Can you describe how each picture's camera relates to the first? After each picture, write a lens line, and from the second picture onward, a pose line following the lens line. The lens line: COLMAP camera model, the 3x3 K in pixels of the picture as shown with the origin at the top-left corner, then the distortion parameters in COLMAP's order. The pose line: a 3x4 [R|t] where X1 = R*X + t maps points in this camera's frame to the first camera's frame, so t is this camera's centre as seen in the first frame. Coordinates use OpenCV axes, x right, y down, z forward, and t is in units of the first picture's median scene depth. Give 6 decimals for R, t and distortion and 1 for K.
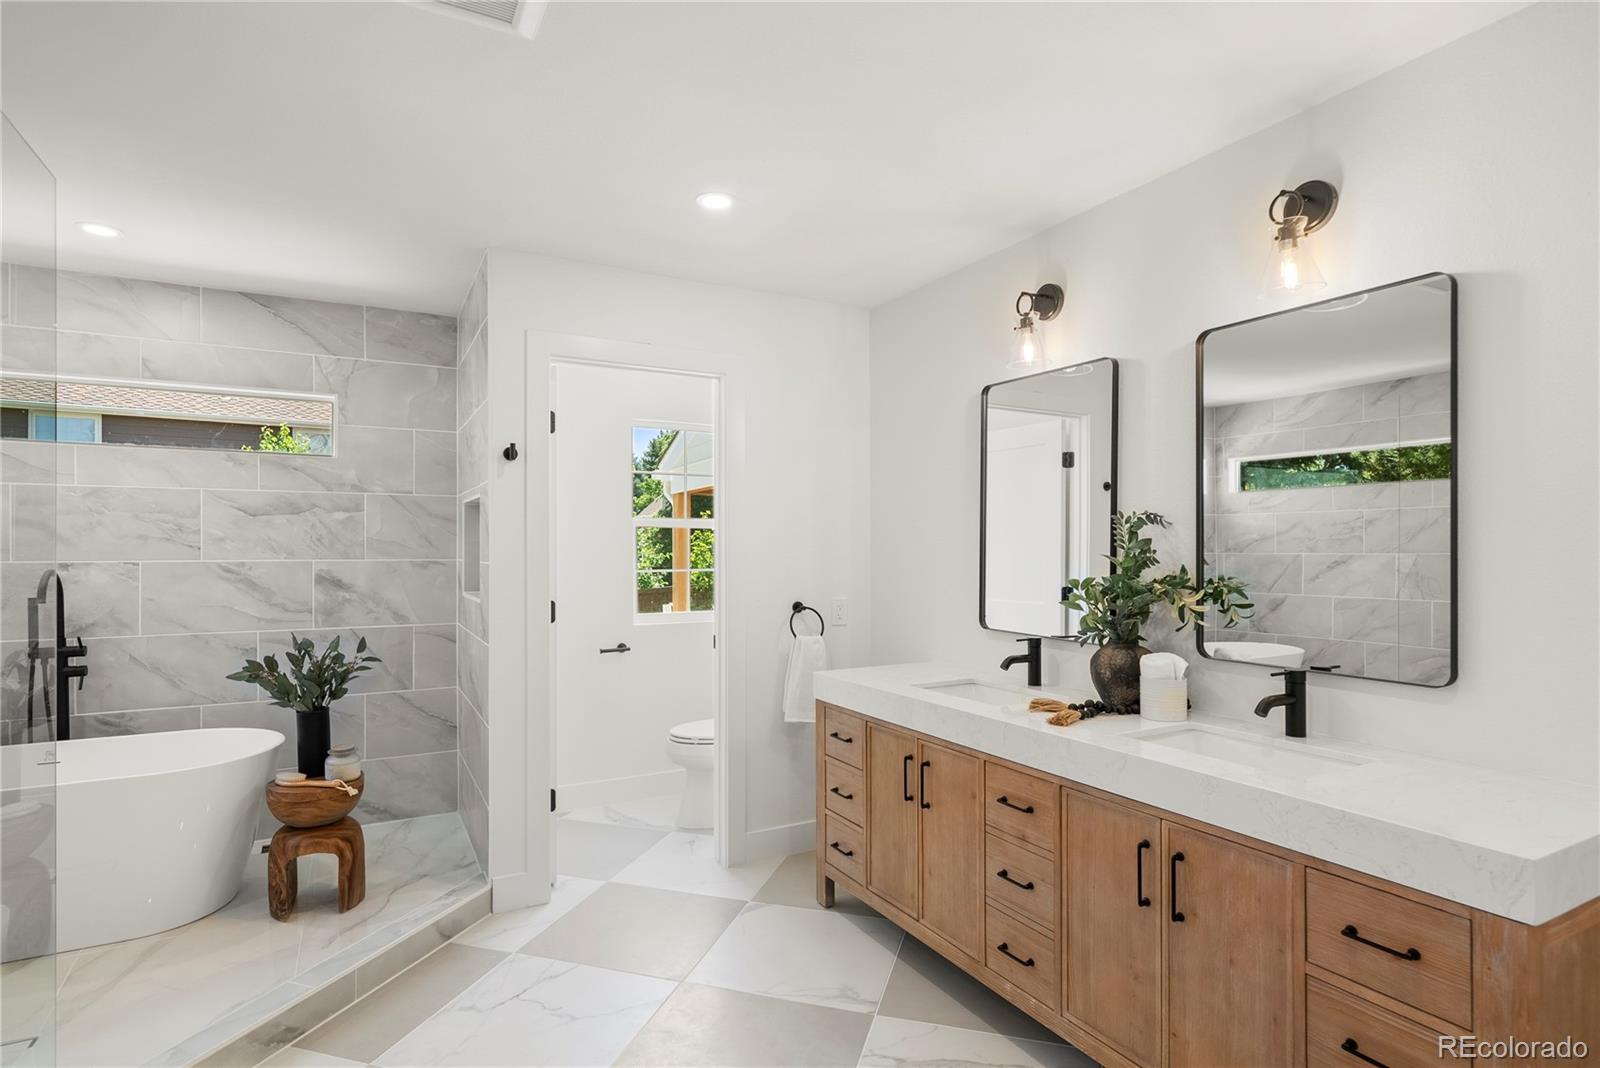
lens RADIAL K [[819.1, 0, 799.0], [0, 819.1, 542.3], [0, 0, 1]] dist [-0.000278, 0.000336]
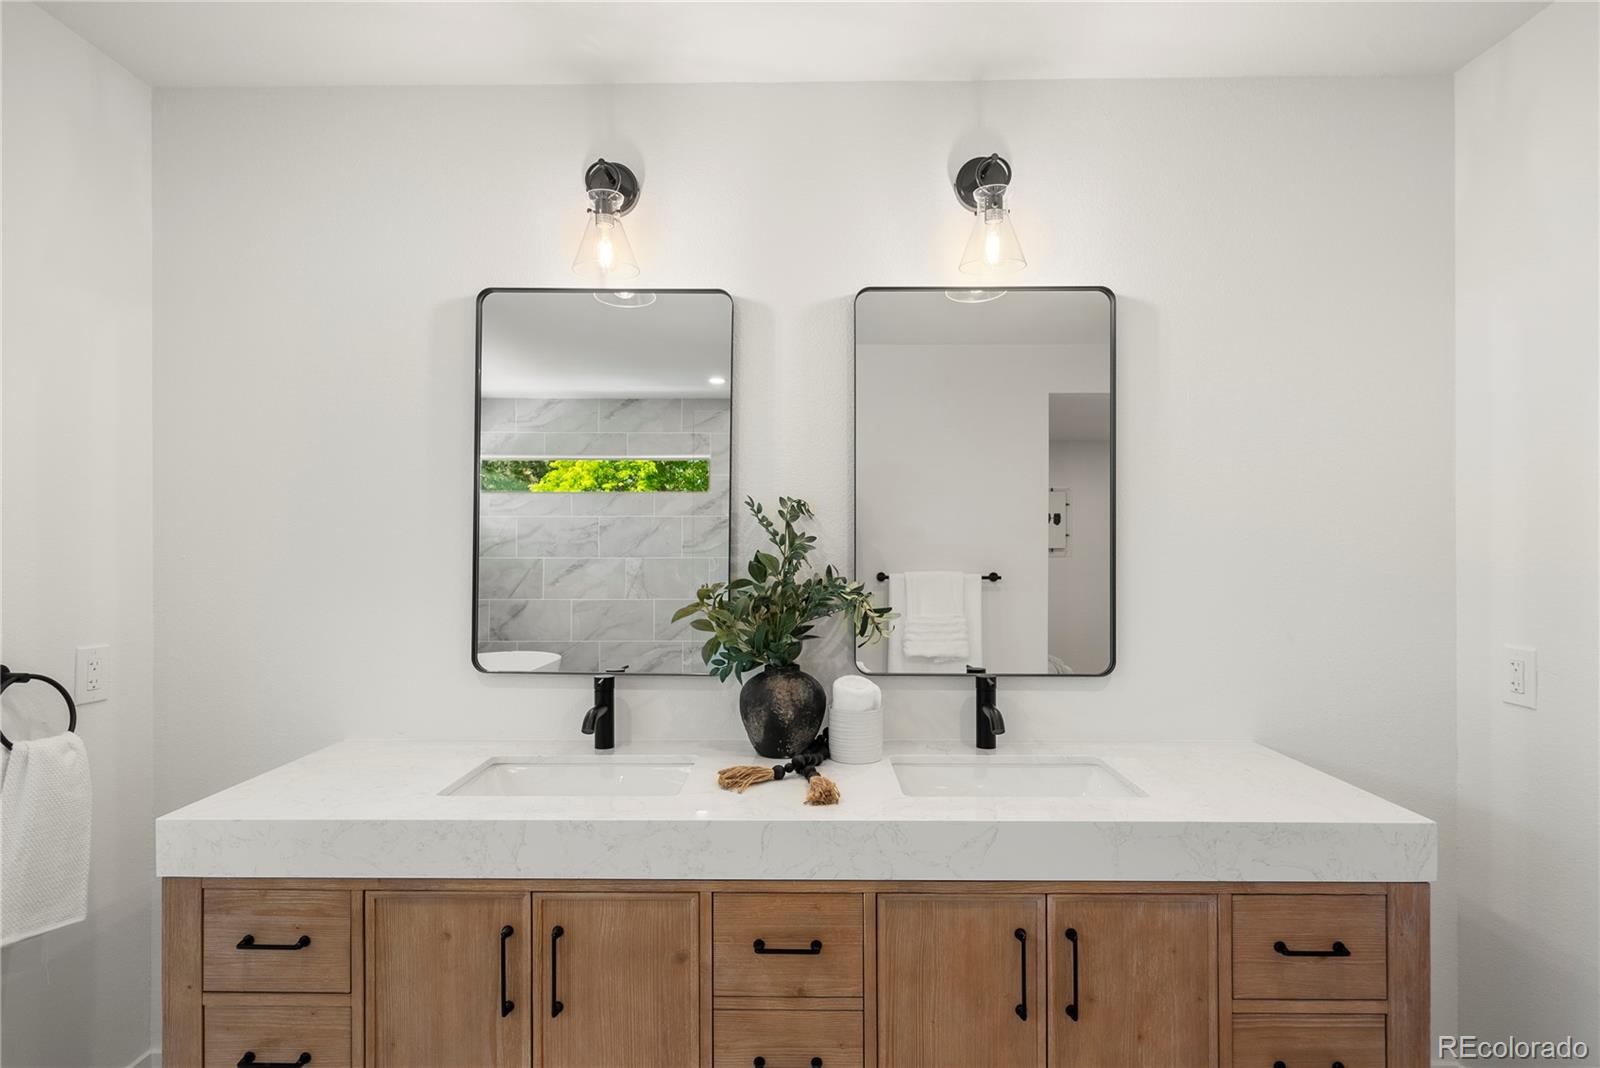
lens RADIAL K [[819.1, 0, 802.5], [0, 819.1, 554.8], [0, 0, 1]] dist [-0.000278, 0.000336]
pose [[0.493337, 0.001696, 0.869837, -0.218361], [-0.007537, 0.999969, 0.002325, 0.012230], [-0.869806, -0.007703, 0.493334, 0.527879]]
